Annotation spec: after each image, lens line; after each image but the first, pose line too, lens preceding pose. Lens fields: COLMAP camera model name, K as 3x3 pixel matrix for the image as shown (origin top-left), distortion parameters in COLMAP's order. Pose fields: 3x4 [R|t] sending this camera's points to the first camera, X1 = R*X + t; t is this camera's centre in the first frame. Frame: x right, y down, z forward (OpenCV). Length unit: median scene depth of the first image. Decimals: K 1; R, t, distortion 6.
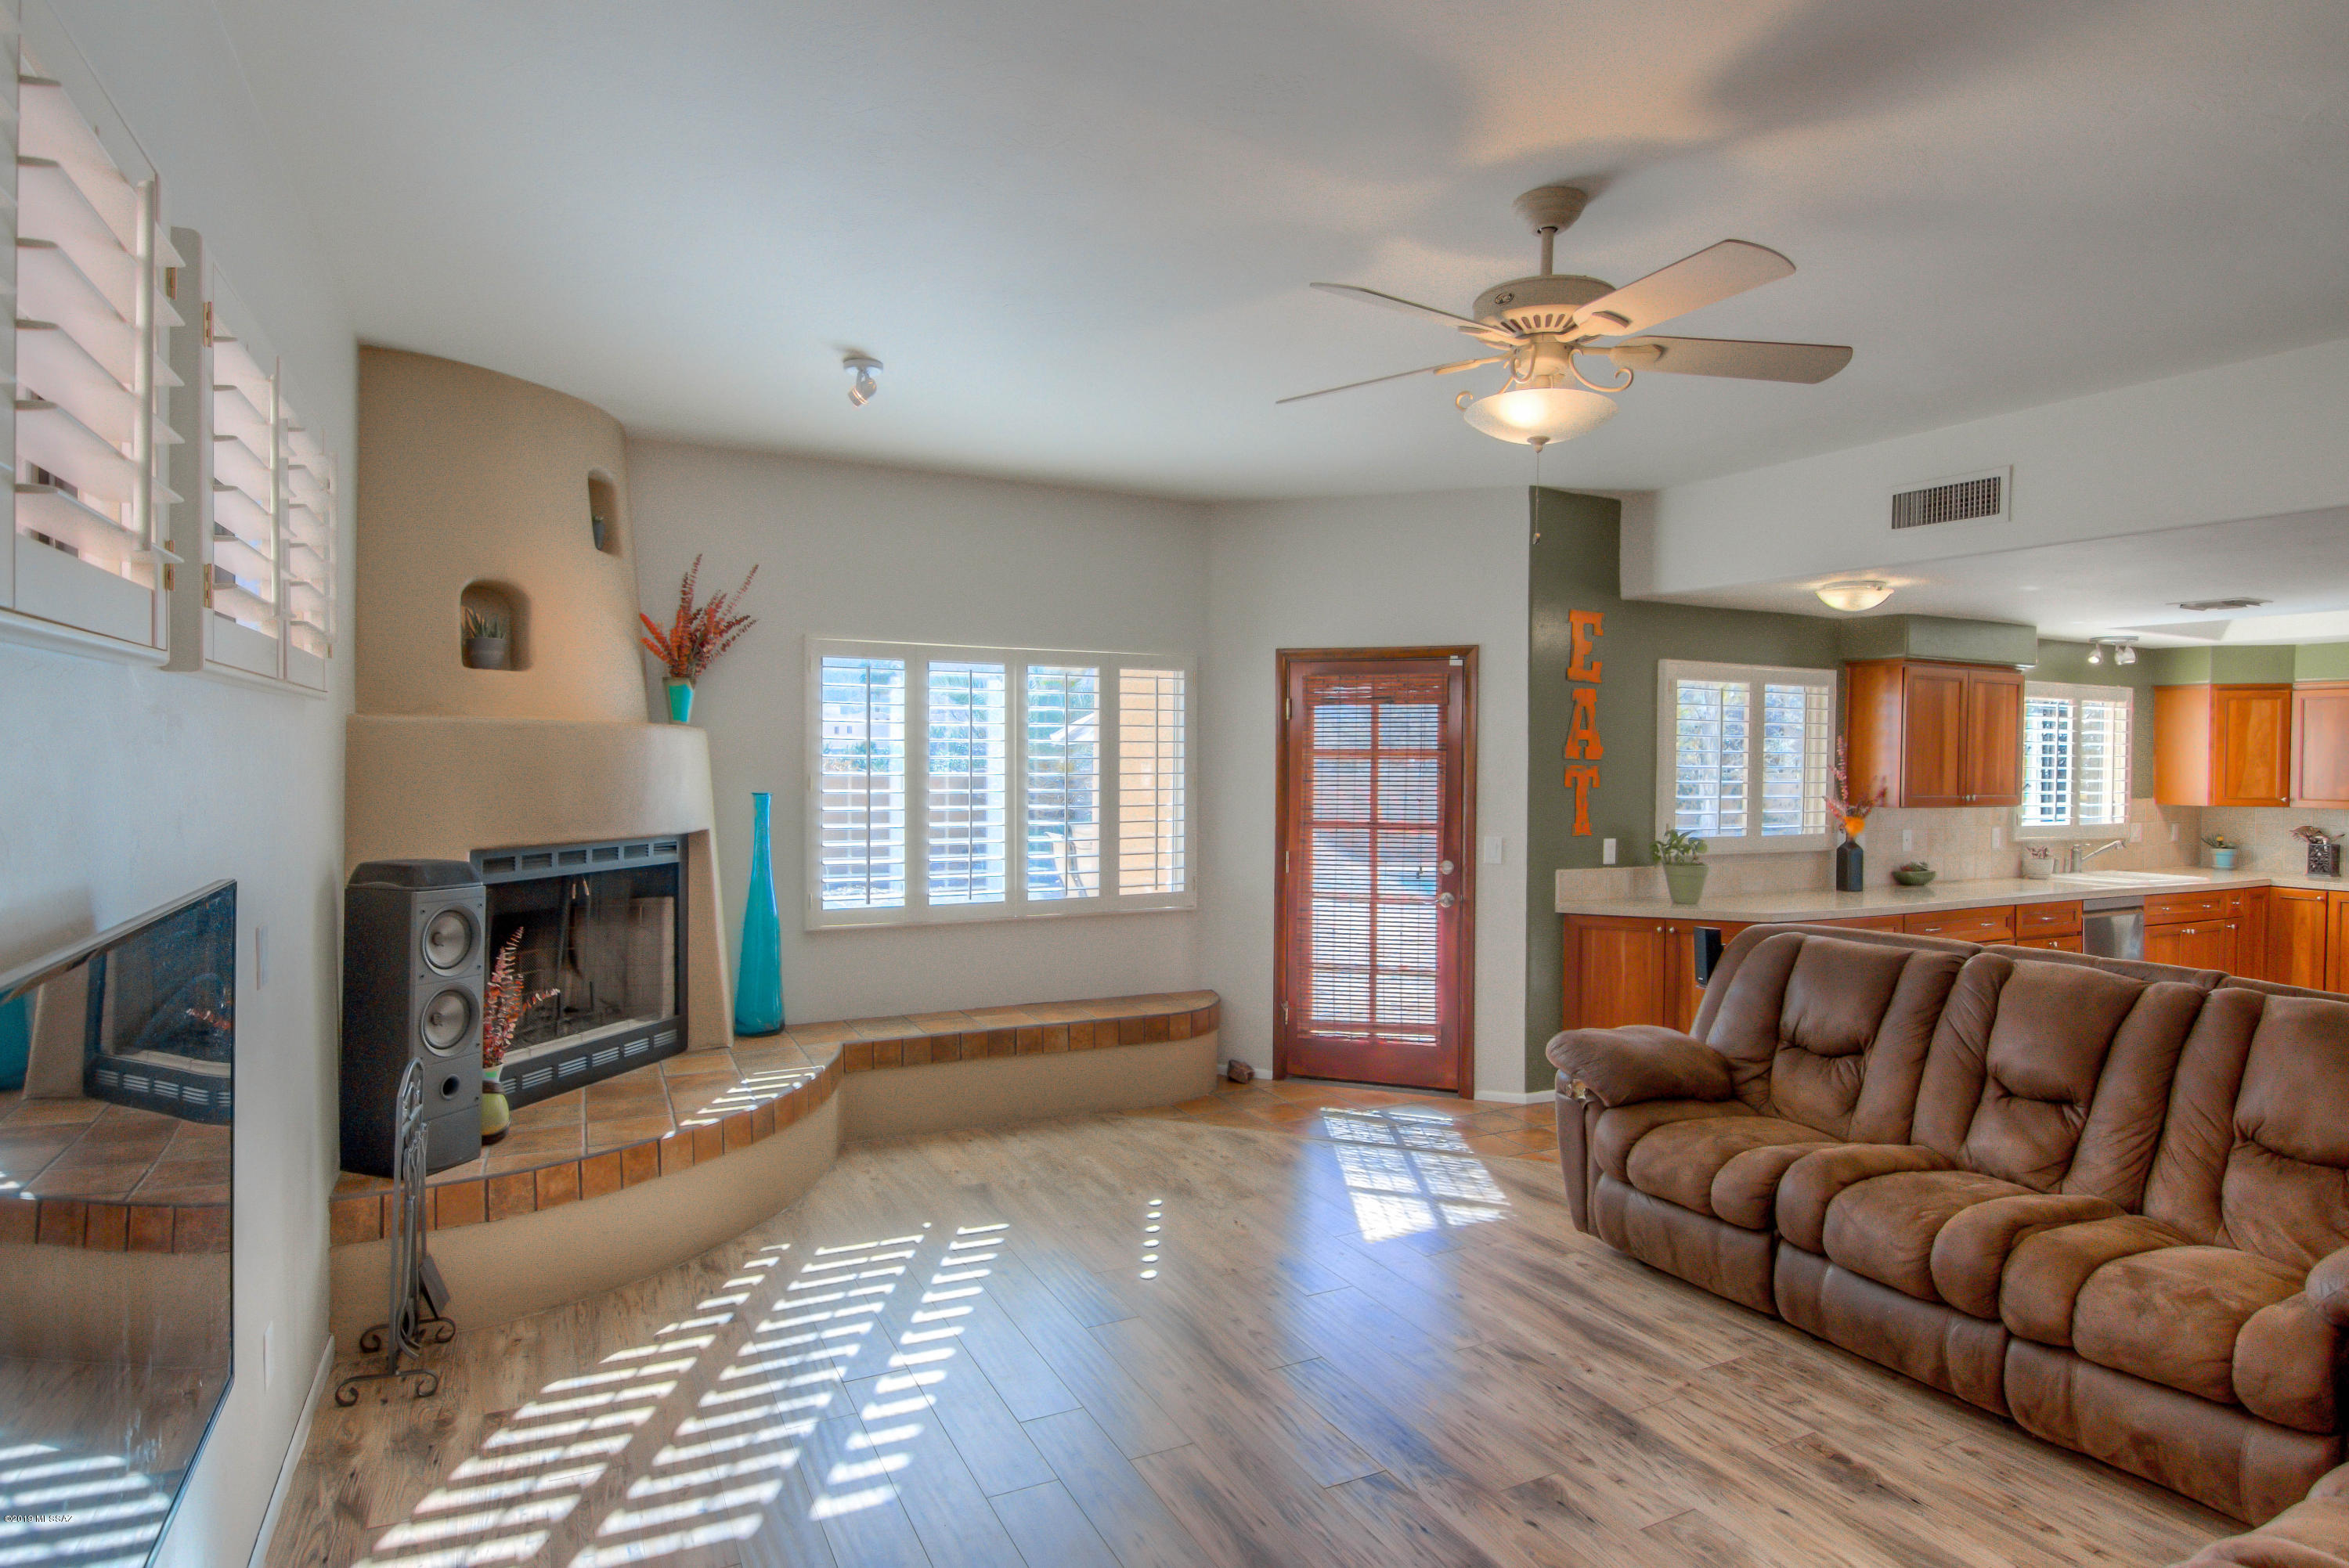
lens RADIAL K [[1213.8, 0, 1154.3], [0, 1213.8, 794.5], [0, 0, 1]] dist [-0.004123, -0.007170]
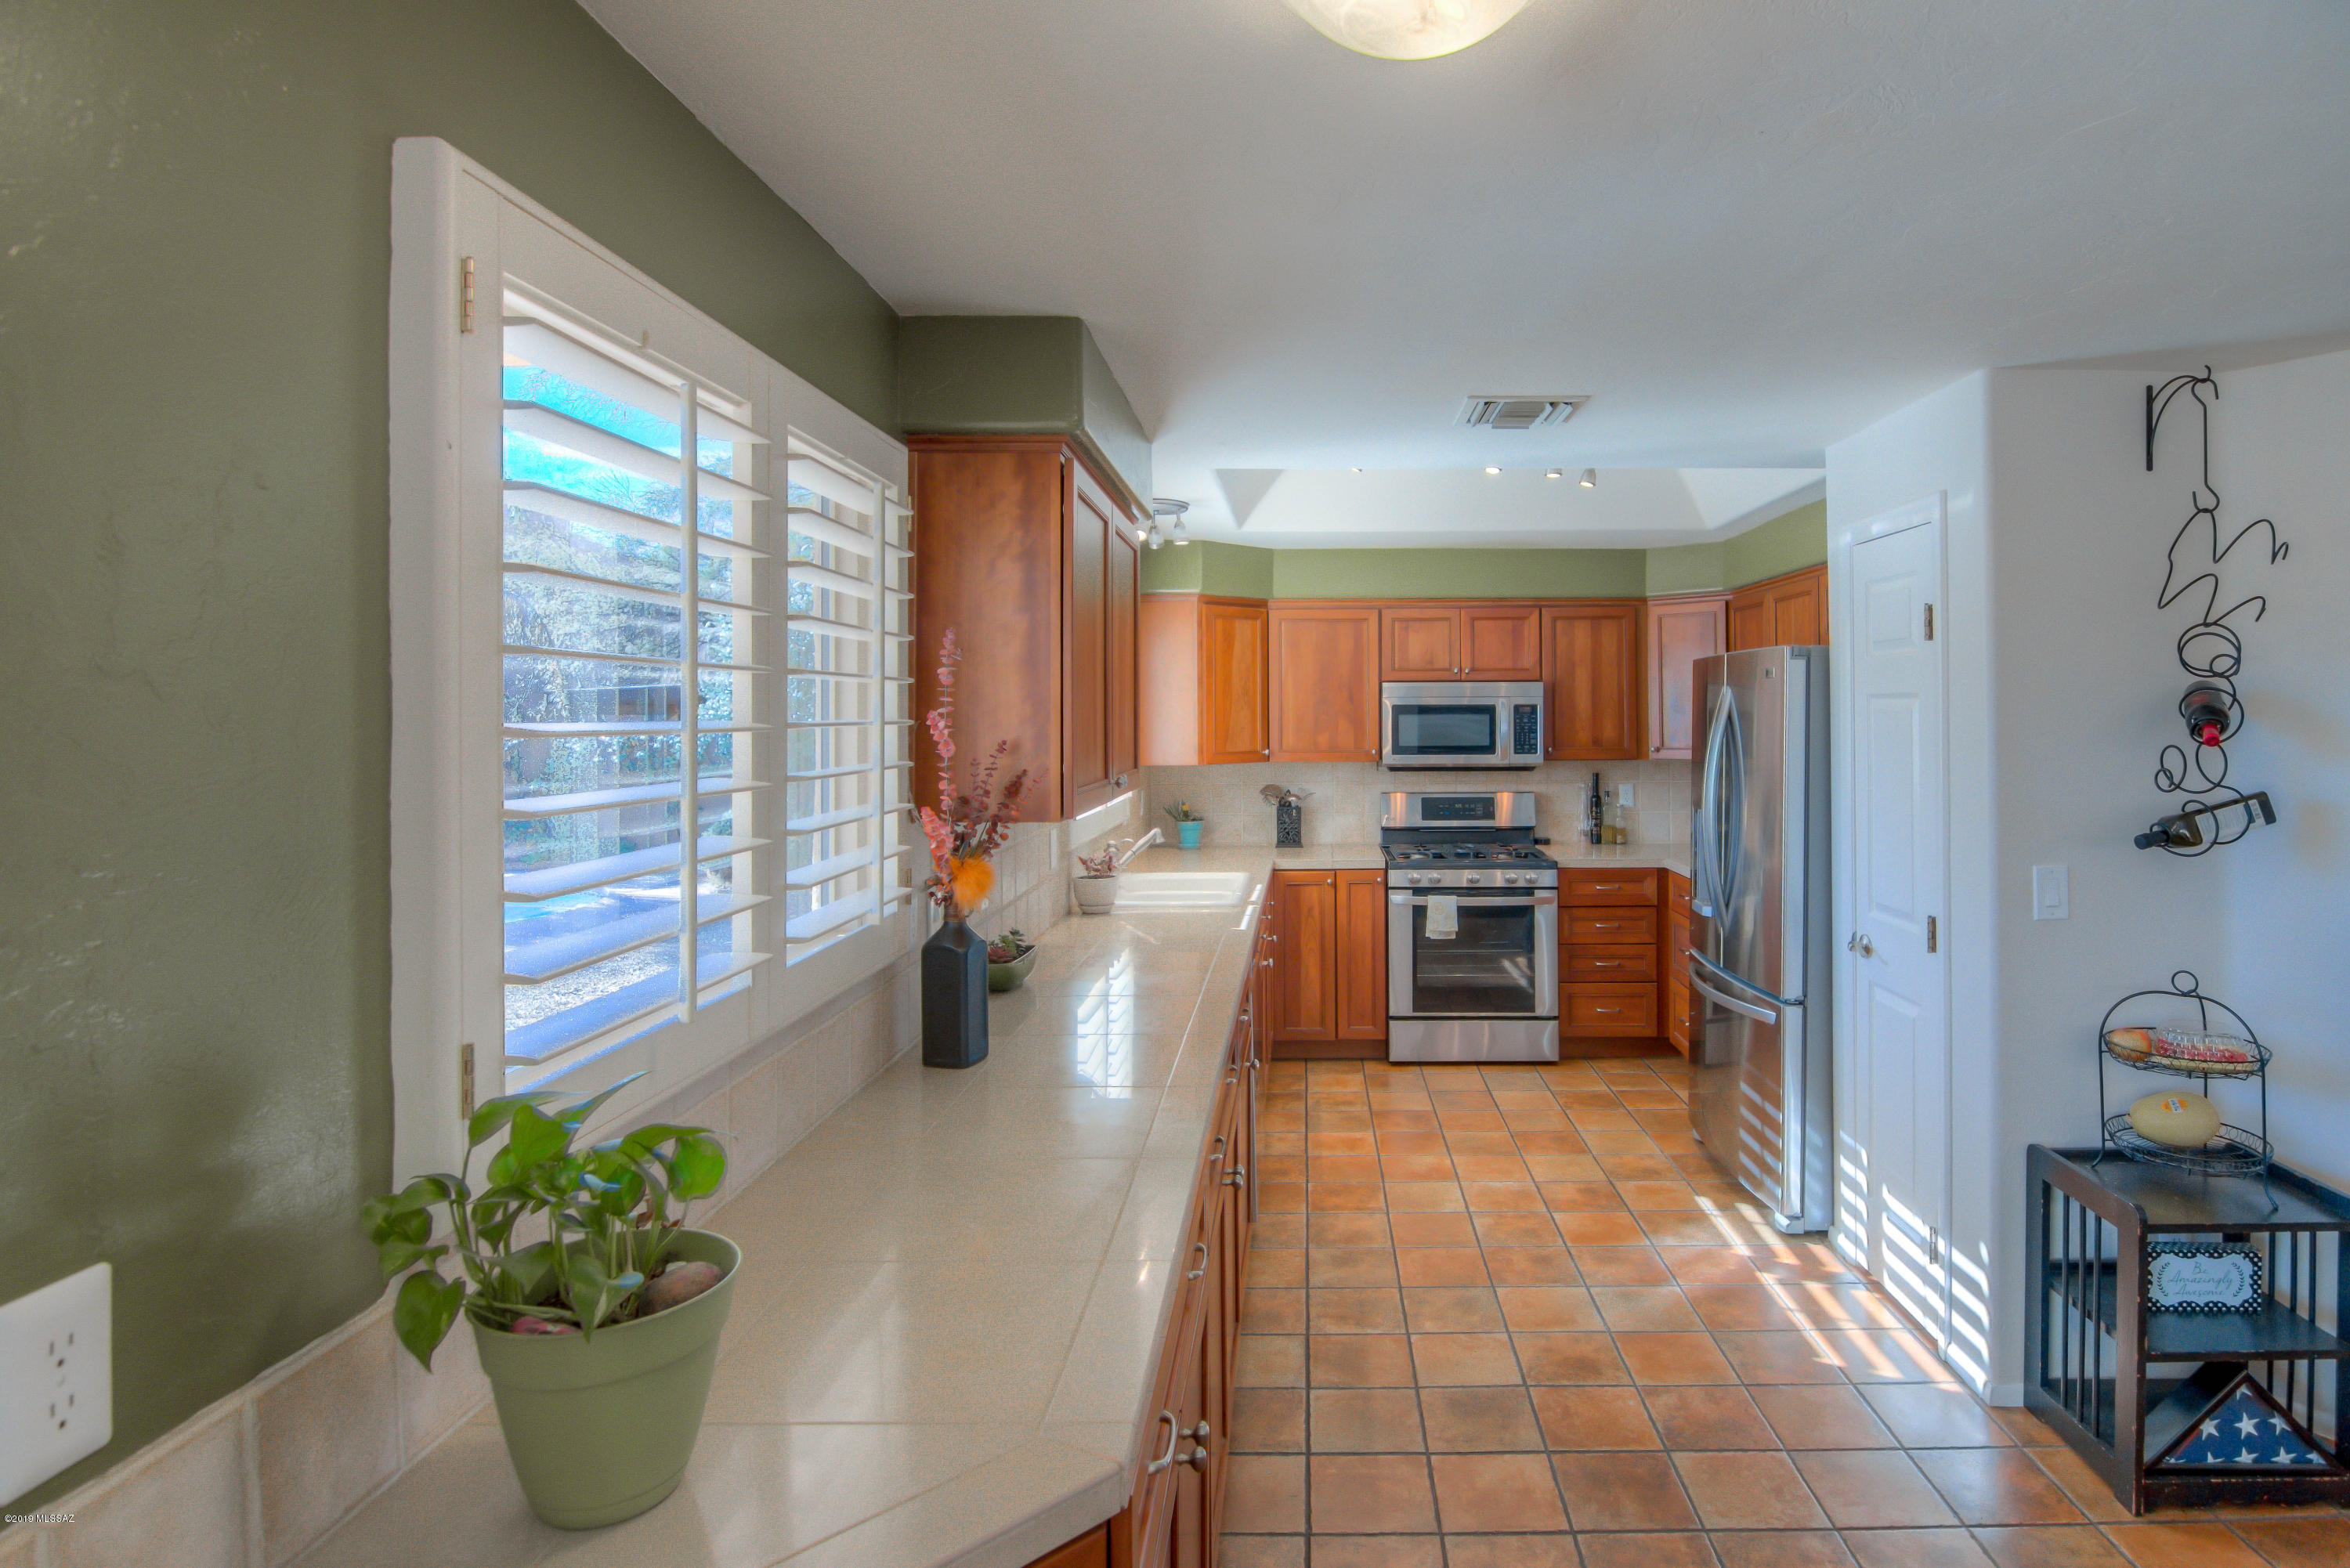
lens RADIAL K [[1214.4, 0, 1243.4], [0, 1214.4, 738.1], [0, 0, 1]] dist [-0.004123, -0.007170]
pose [[0.468338, -0.029234, 0.883065, 0.265027], [0.035246, 0.999275, 0.014388, -0.016844], [-0.882846, 0.024386, 0.469029, 0.673053]]
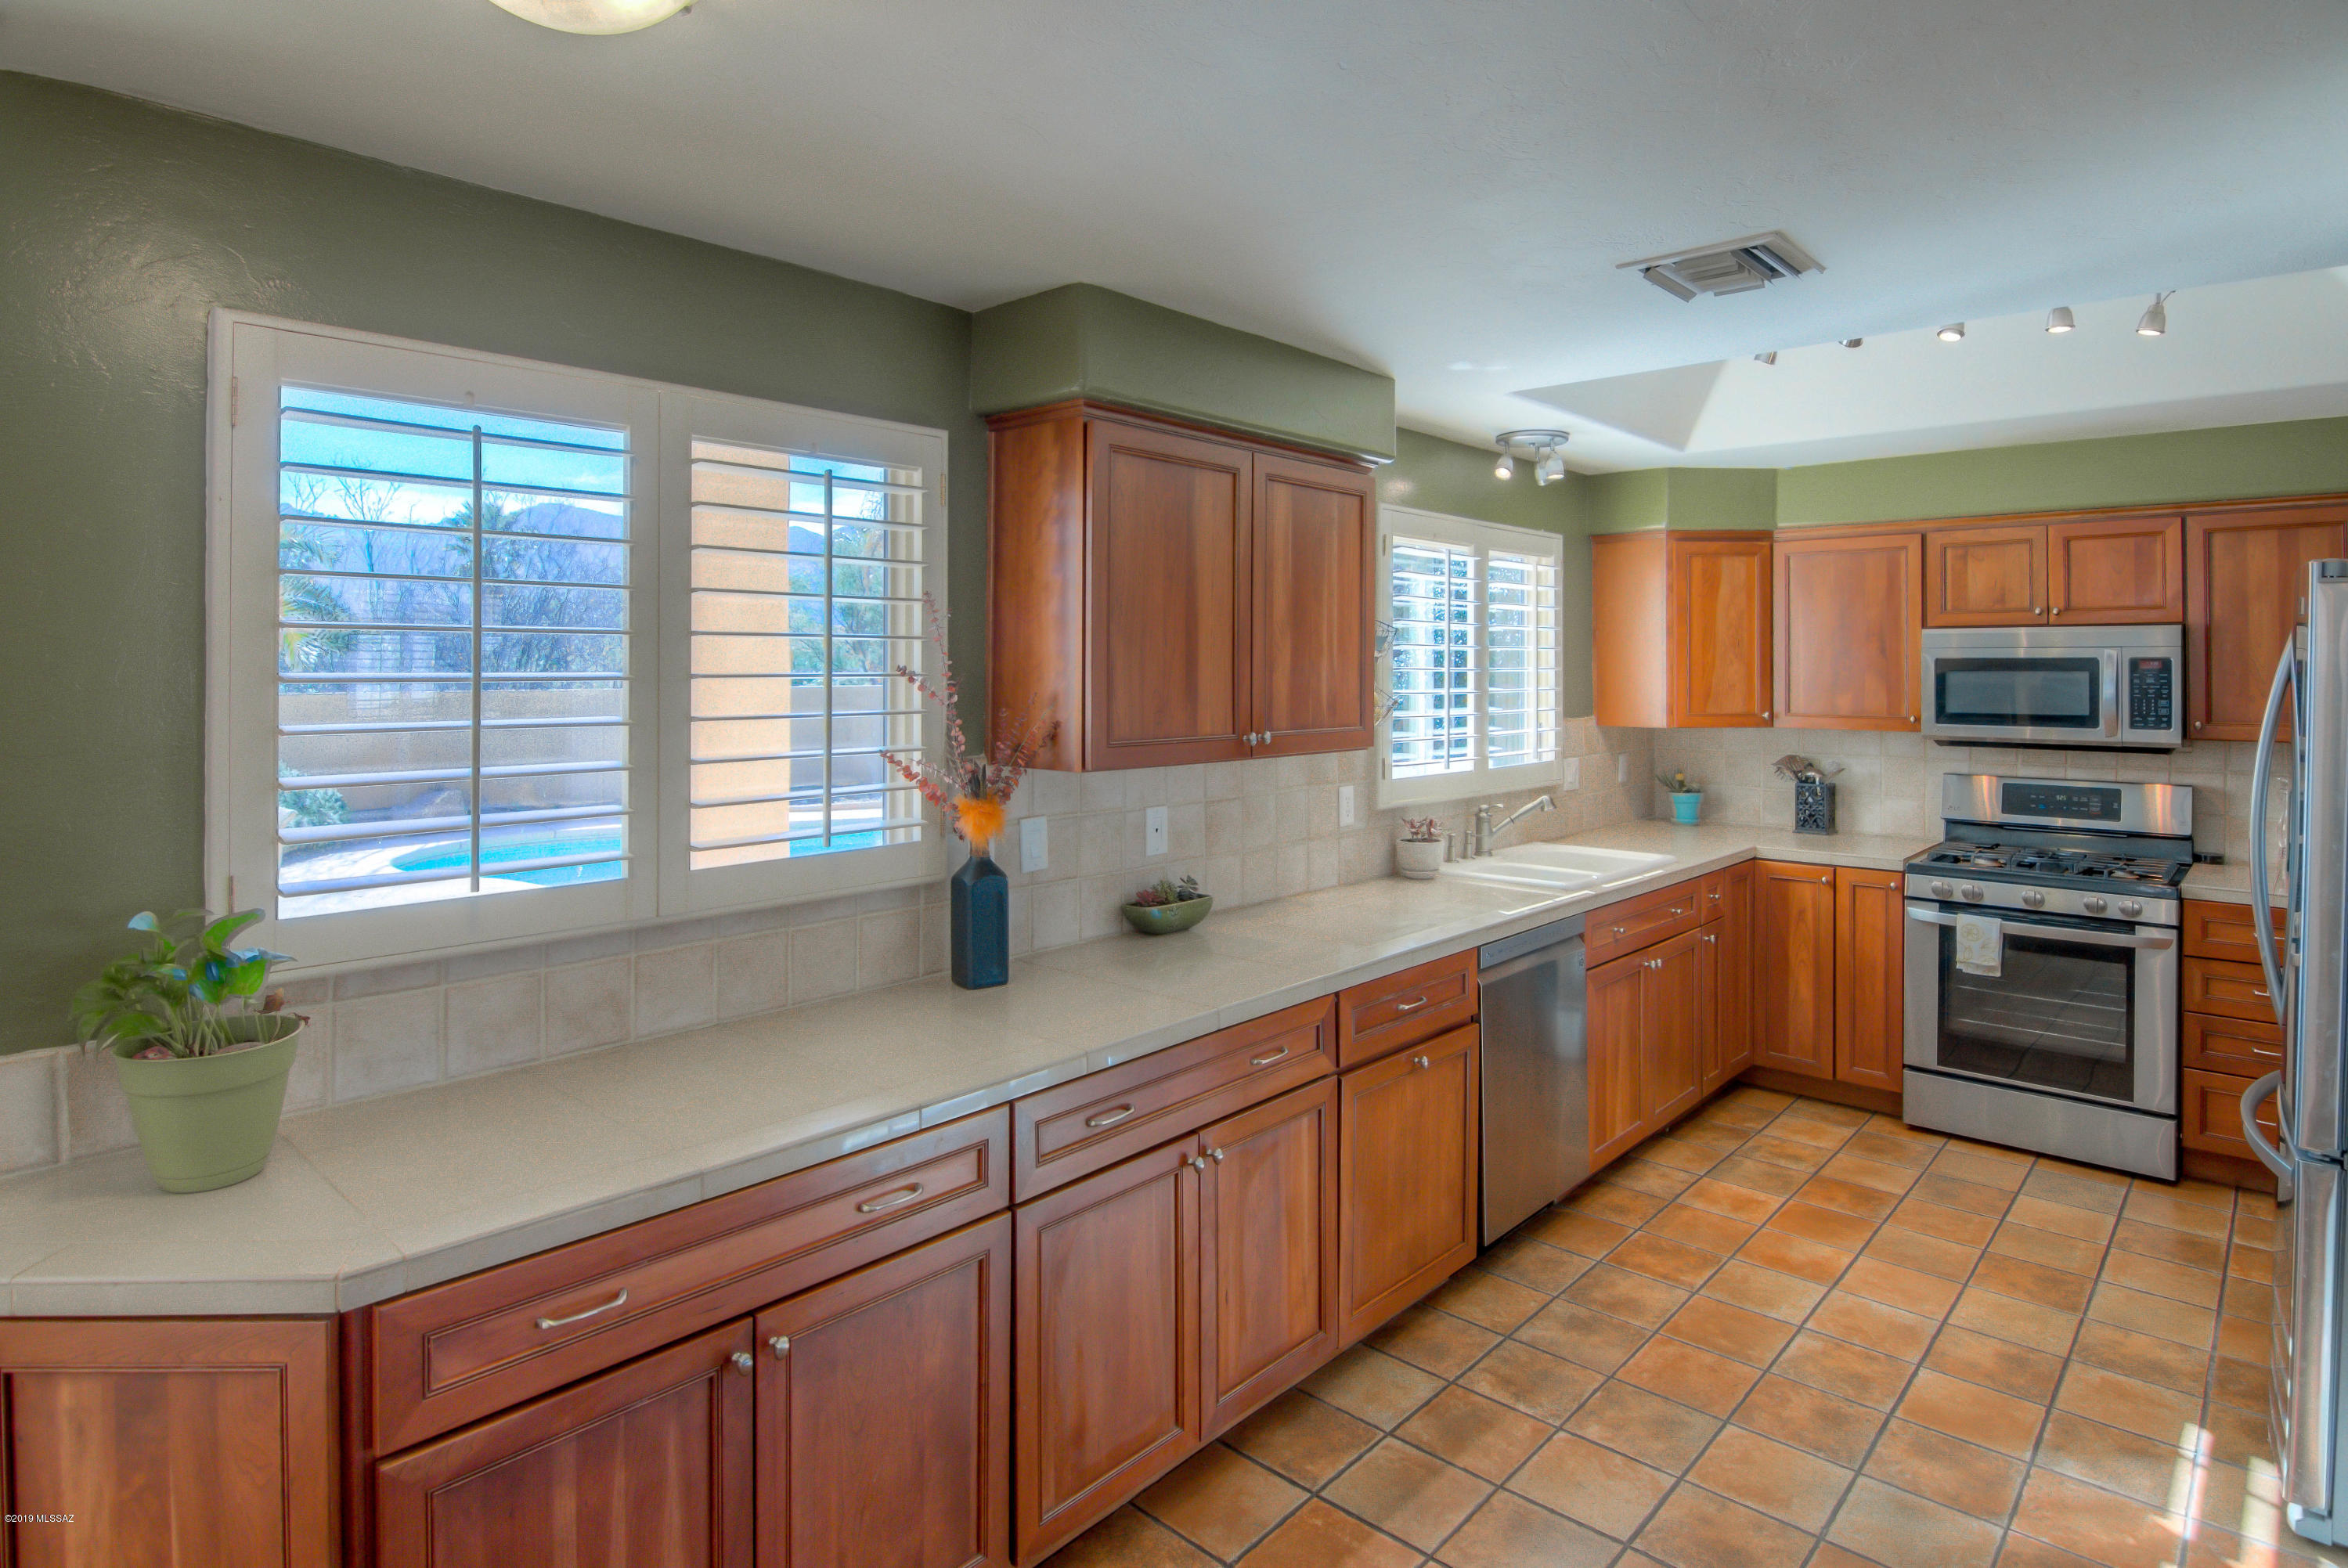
lens RADIAL K [[1213.4, 0, 1195.6], [0, 1213.4, 694.8], [0, 0, 1]] dist [-0.004123, -0.007170]
pose [[0.928555, -0.017621, 0.370777, 0.442144], [0.019606, 0.999807, -0.001584, -0.011885], [-0.370677, 0.008740, 0.928721, 0.539457]]
